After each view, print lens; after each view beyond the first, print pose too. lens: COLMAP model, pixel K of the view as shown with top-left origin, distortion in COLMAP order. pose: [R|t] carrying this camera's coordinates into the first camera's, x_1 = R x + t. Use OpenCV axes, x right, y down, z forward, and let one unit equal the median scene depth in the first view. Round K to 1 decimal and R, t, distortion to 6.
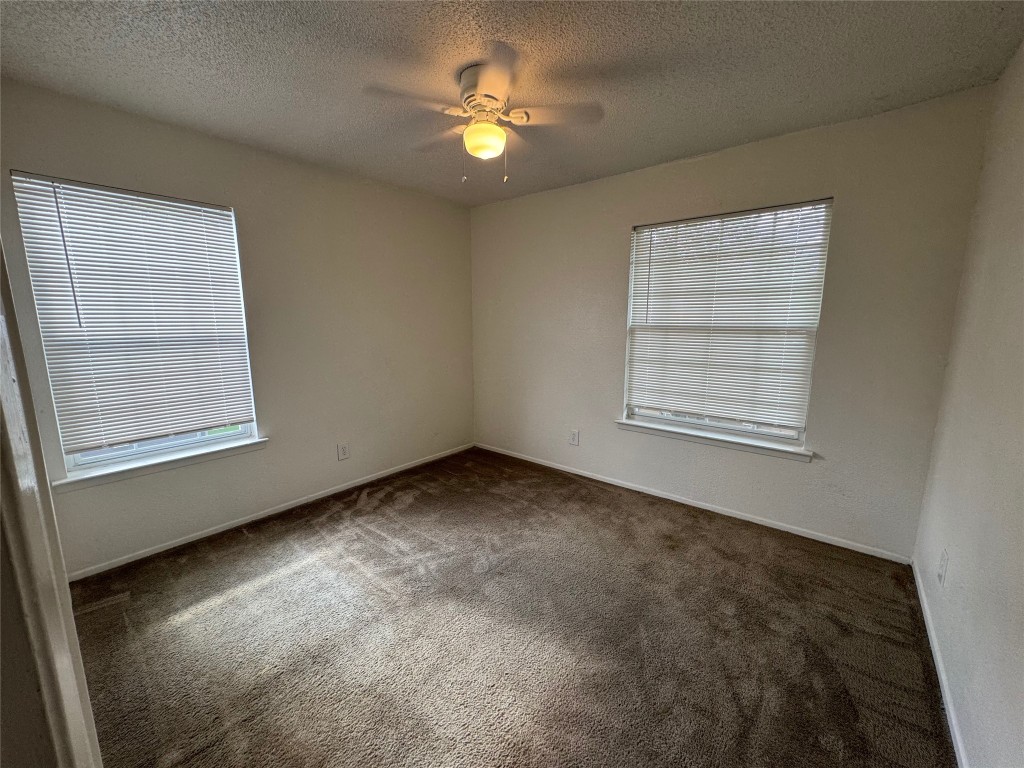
lens RADIAL K [[411.4, 0, 511.0], [0, 411.4, 382.6], [0, 0, 1]] dist [-0.003007, -0.000137]
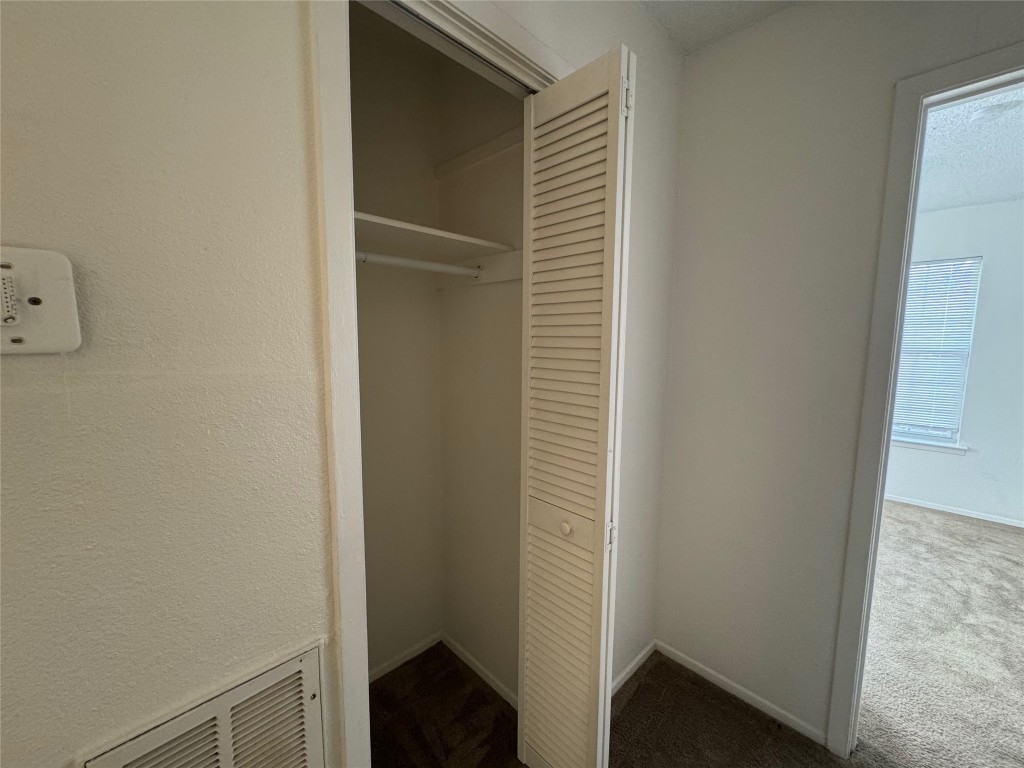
lens RADIAL K [[411.4, 0, 512.6], [0, 411.4, 386.6], [0, 0, 1]] dist [-0.003007, -0.000137]
pose [[0.994668, 0.021909, -0.100777, -0.655813], [-0.026612, 0.998607, -0.045564, 0.090373], [0.099639, 0.048003, 0.993865, -0.502579]]
